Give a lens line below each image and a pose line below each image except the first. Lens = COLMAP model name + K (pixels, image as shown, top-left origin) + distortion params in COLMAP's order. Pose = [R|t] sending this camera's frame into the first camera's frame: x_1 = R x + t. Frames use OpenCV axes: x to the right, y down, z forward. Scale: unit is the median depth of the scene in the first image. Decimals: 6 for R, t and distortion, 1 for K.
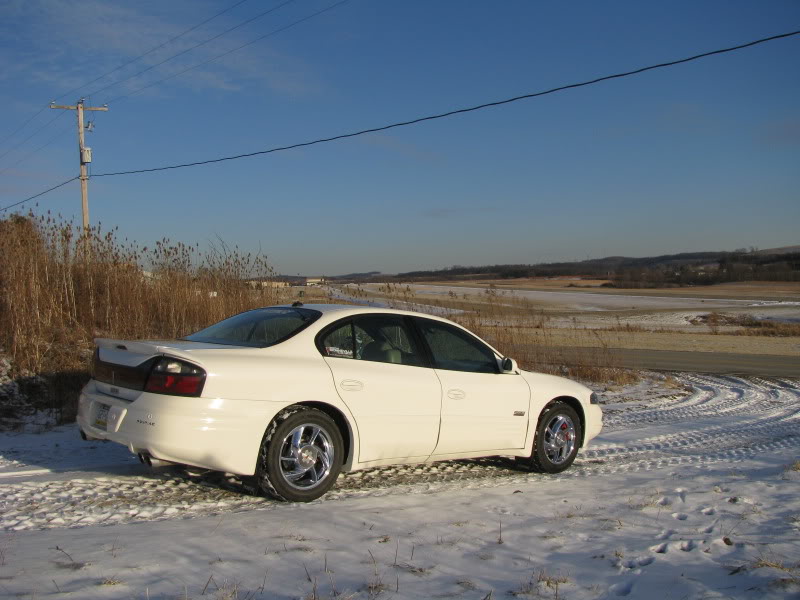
lens RADIAL K [[853.3, 0, 400.0], [0, 853.3, 300.0], [0, 0, 1]] dist [-0.141450, 0.006118]
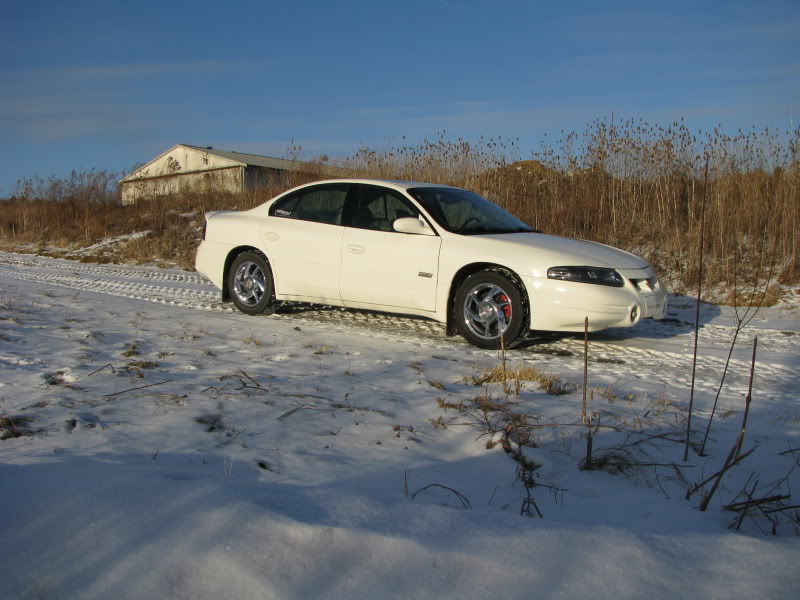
lens RADIAL K [[853.3, 0, 400.0], [0, 853.3, 300.0], [0, 0, 1]] dist [-0.141450, 0.006118]
pose [[0.107149, 0.038468, -0.993499, 1.359541], [0.010403, 0.999153, 0.039809, 0.153770], [0.994189, -0.014601, 0.106658, 1.080446]]
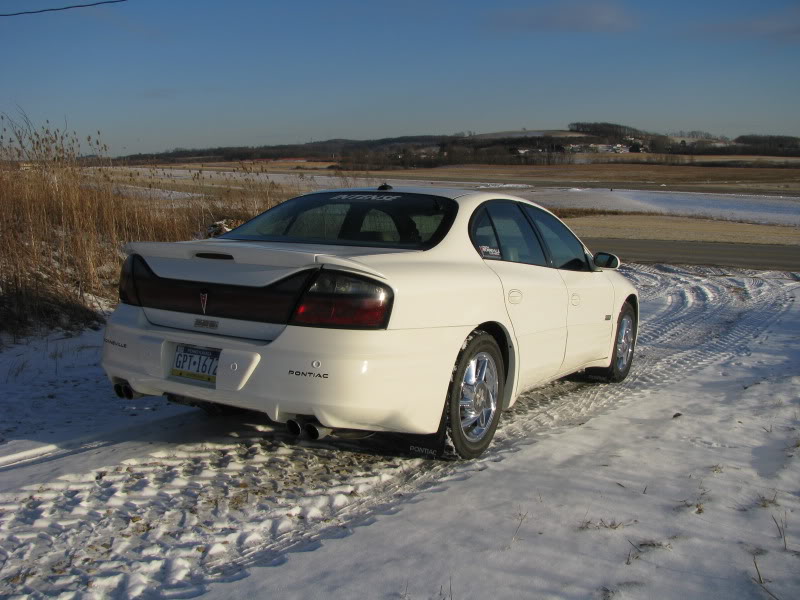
lens RADIAL K [[853.3, 0, 400.0], [0, 853.3, 300.0], [0, 0, 1]] dist [-0.141450, 0.006118]
pose [[0.951378, -0.042403, 0.305094, -0.390492], [0.000202, 0.990565, 0.137044, 0.000680], [-0.308026, -0.130319, 0.942410, 0.336270]]
